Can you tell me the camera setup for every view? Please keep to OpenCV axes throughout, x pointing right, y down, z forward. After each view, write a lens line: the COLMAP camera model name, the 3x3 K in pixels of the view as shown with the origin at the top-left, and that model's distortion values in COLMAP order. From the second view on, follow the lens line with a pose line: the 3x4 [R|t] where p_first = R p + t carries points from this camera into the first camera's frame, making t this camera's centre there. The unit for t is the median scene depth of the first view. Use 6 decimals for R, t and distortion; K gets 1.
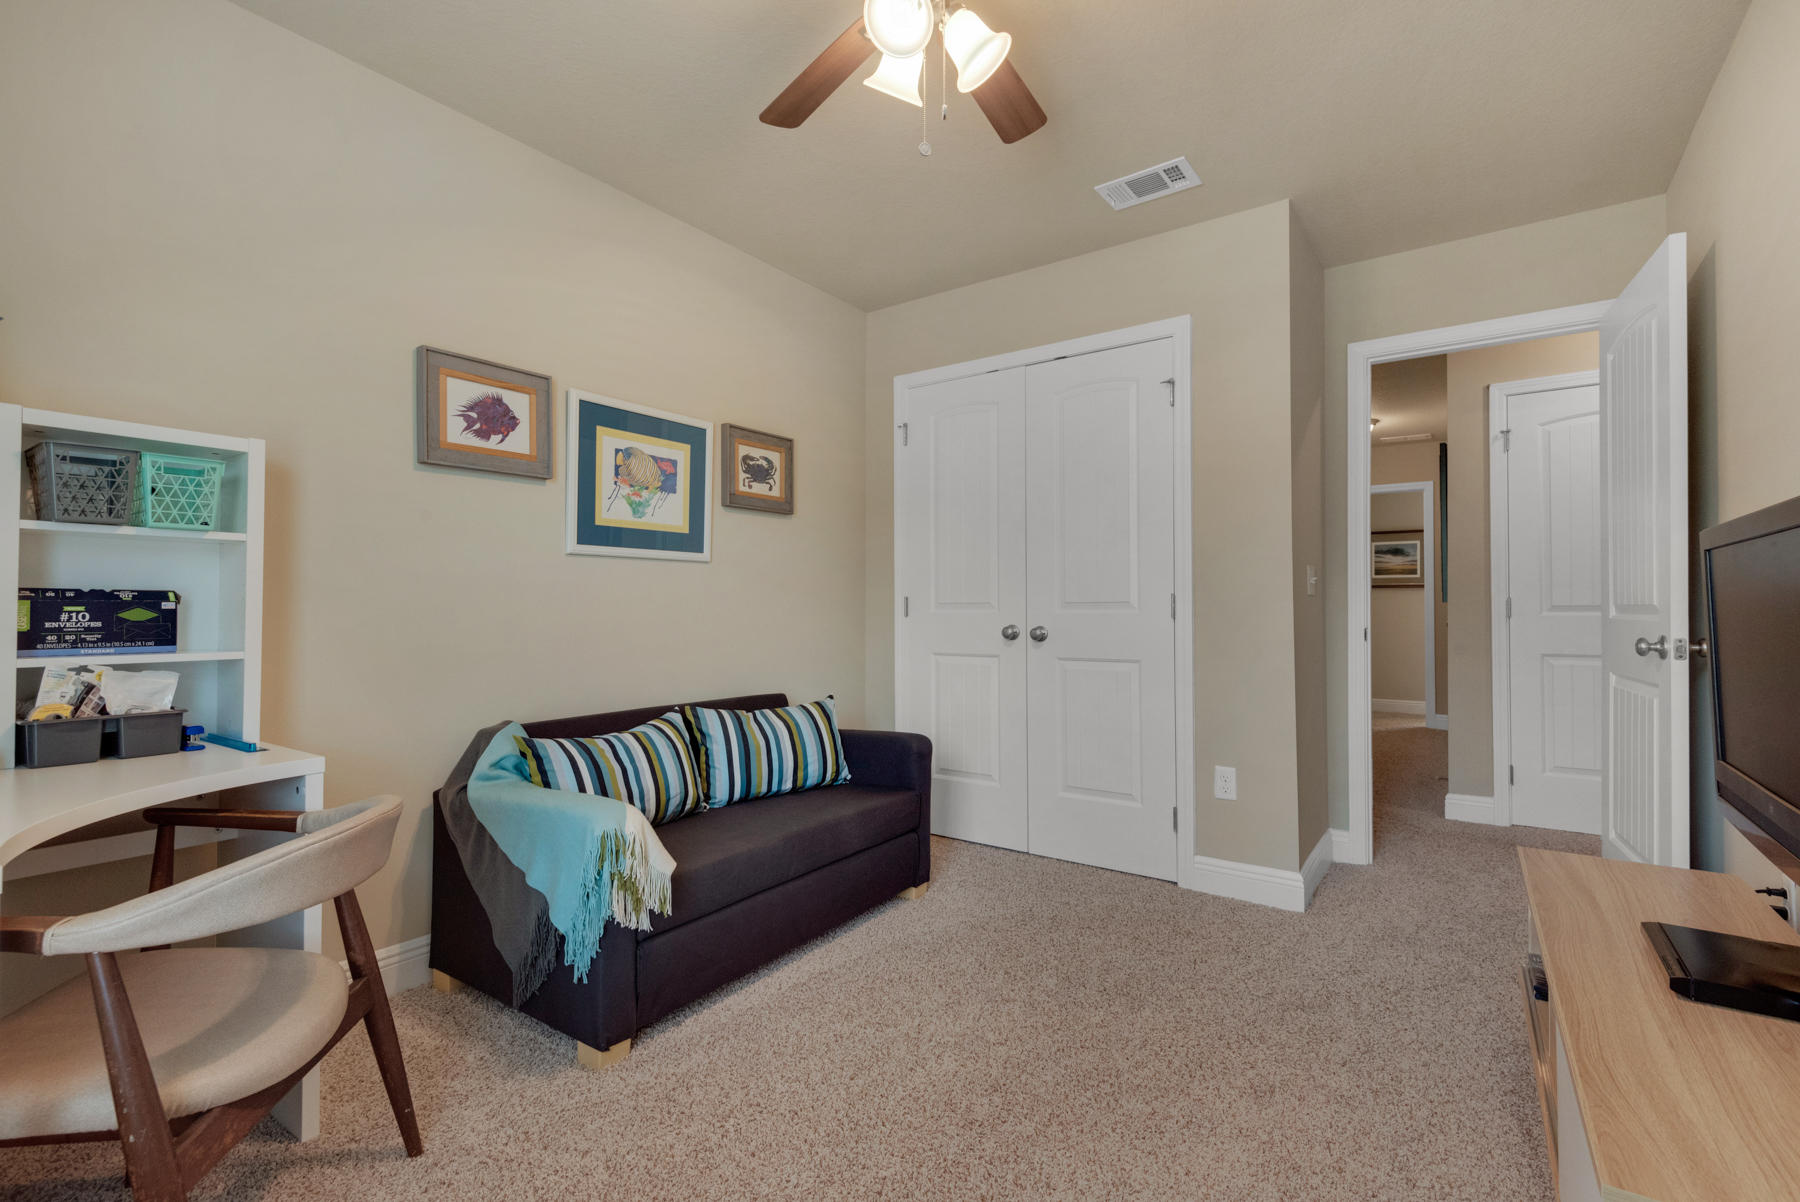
lens RADIAL K [[816.4, 0, 895.5], [0, 816.4, 598.6], [0, 0, 1]] dist [0.031292, -0.012693]
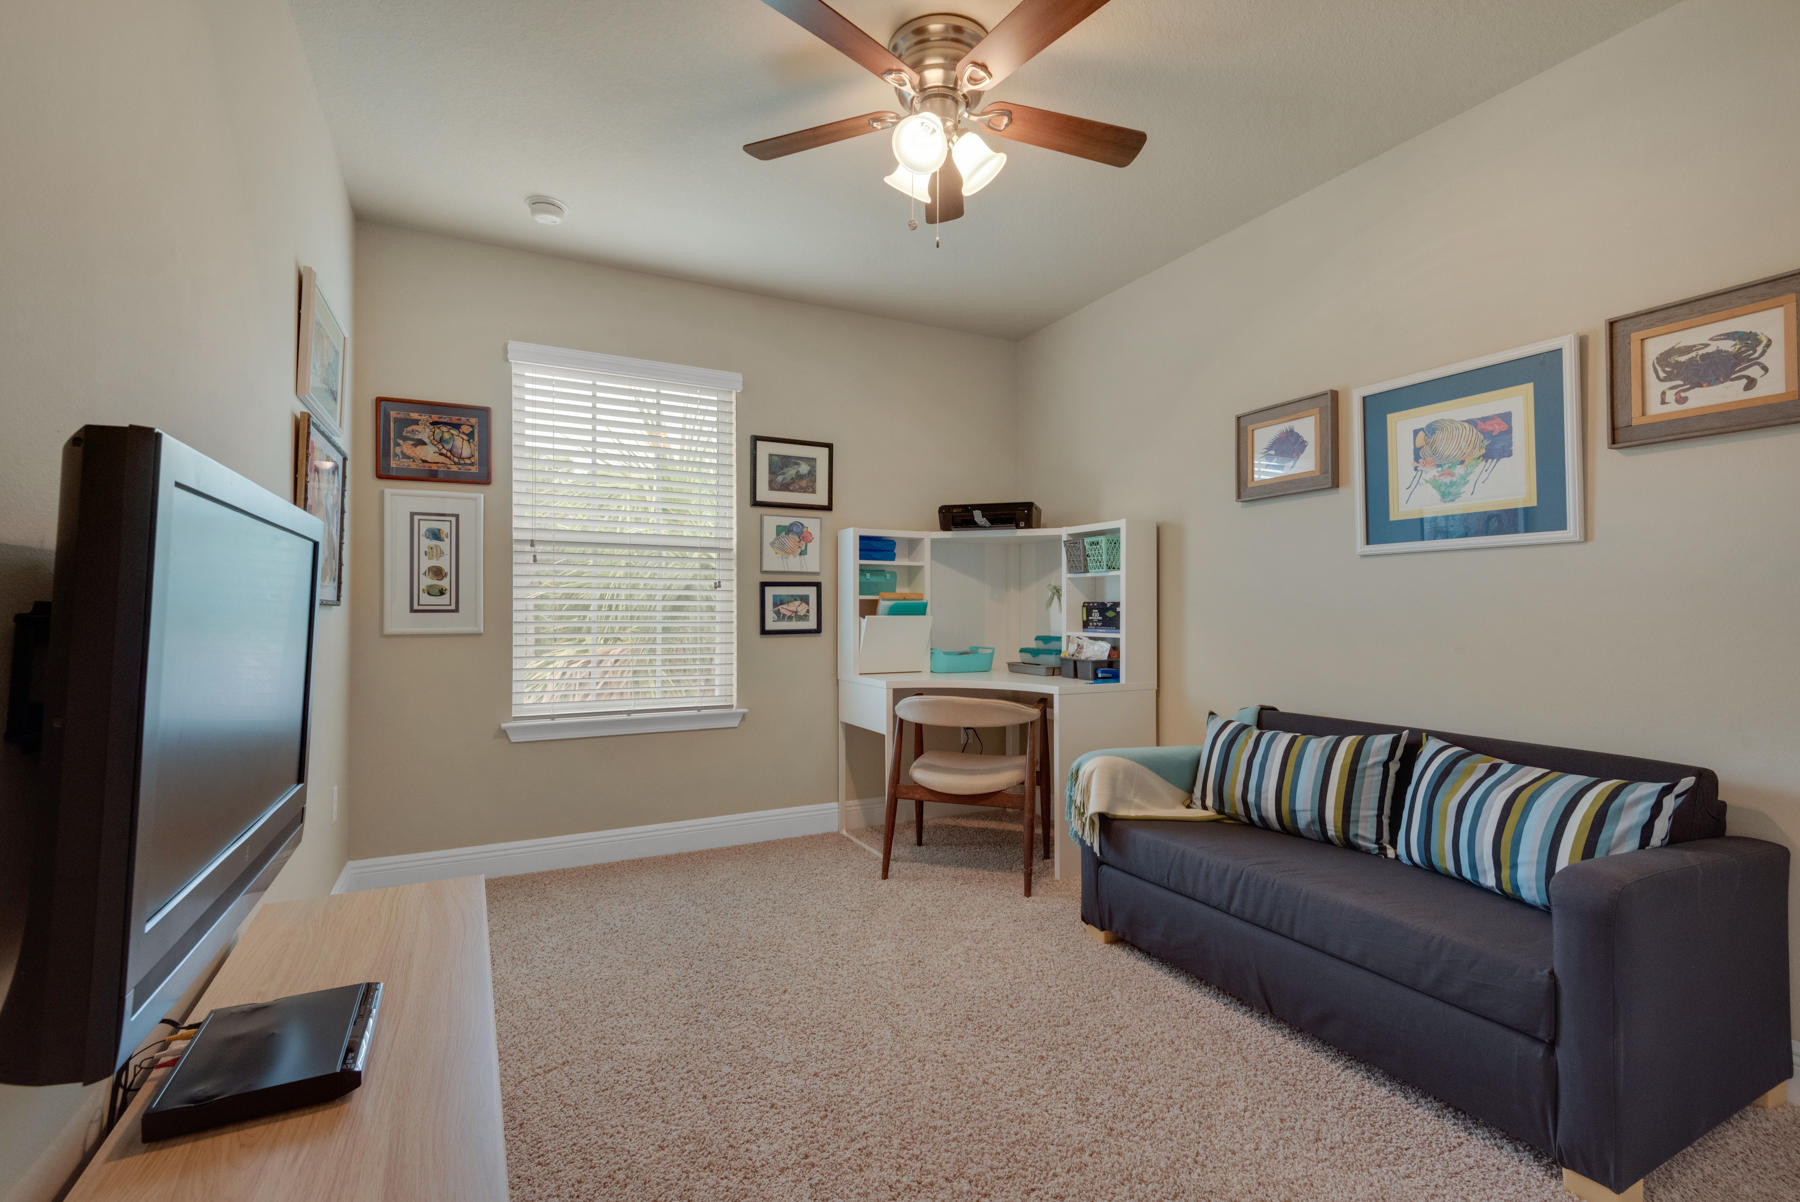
lens RADIAL K [[816.4, 0, 899.0], [0, 816.4, 598.0], [0, 0, 1]] dist [0.031292, -0.012693]
pose [[-0.462345, -0.018517, -0.886507, 0.685265], [0.004968, 0.999712, -0.023472, 0.015489], [0.886686, -0.015257, -0.462120, 0.898662]]
